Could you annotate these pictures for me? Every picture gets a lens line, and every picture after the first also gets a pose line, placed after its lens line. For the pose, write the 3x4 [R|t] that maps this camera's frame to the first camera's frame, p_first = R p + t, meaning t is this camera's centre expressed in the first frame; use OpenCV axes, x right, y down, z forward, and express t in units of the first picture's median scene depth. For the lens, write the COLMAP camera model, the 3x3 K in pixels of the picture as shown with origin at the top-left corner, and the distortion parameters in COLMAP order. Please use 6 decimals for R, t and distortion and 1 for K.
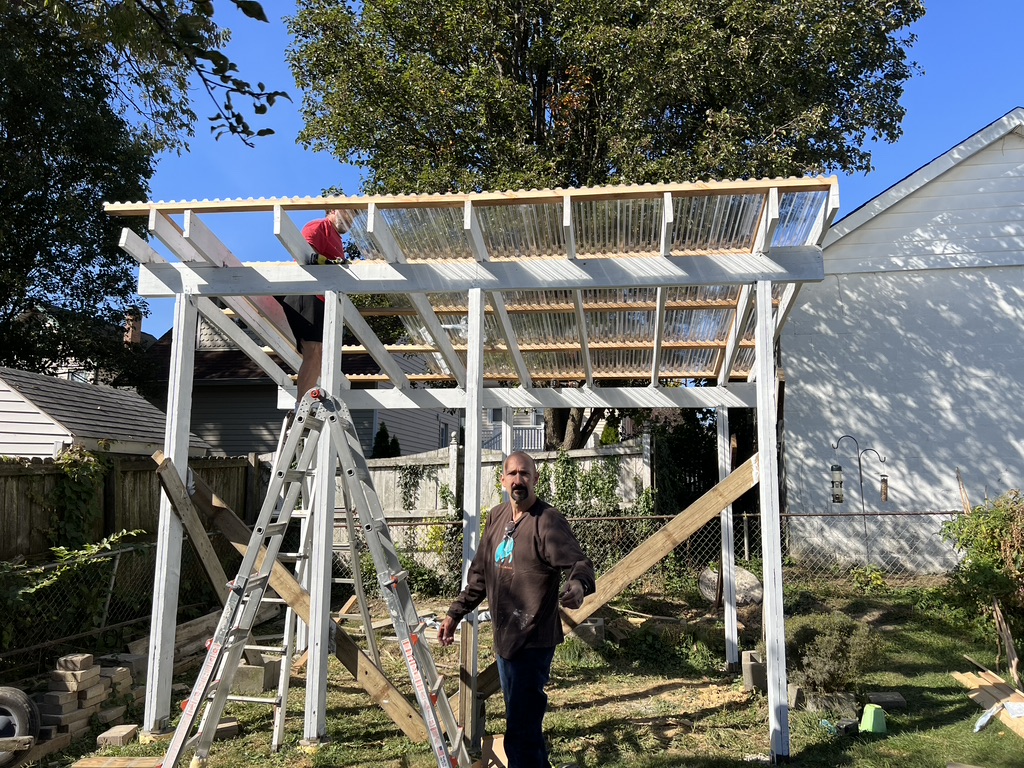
lens RADIAL K [[785.4, 0, 511.8], [0, 785.4, 381.9], [0, 0, 1]] dist [0.011263, 0.000357]
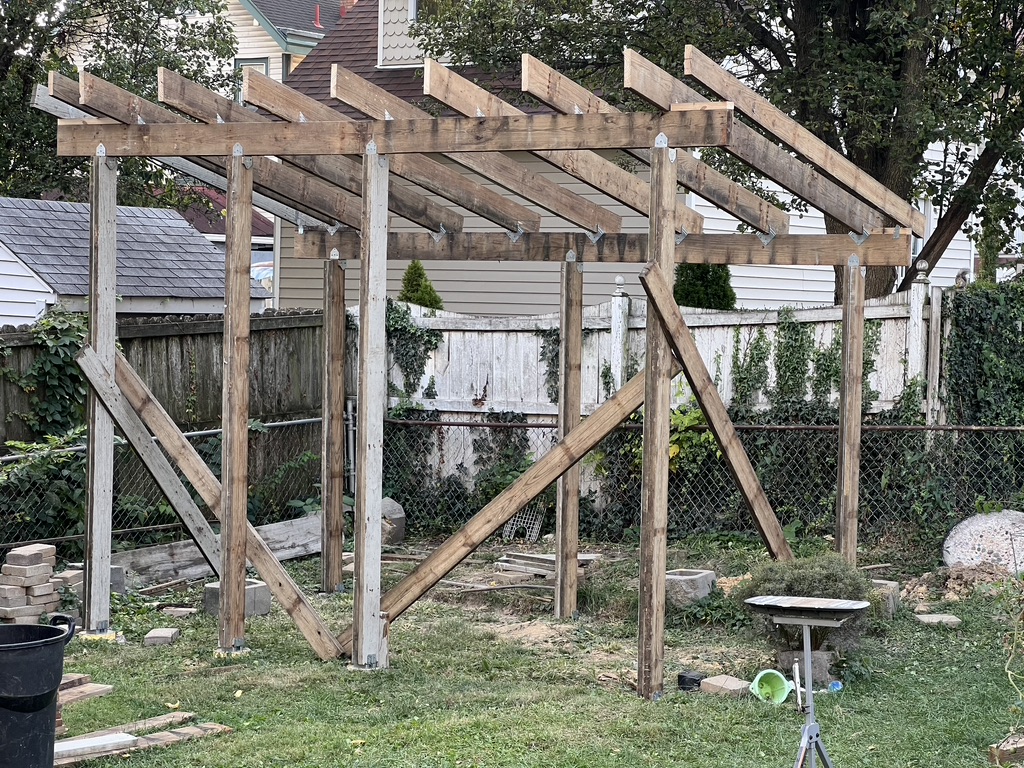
lens RADIAL K [[2305.0, 0, 512.1], [0, 2305.0, 385.0], [0, 0, 1]] dist [0.098639, 0.000000]
pose [[0.904429, 0.029090, -0.425630, 0.838892], [0.042086, 0.986722, 0.156869, -0.186319], [0.424542, -0.159790, 0.891196, -0.862155]]
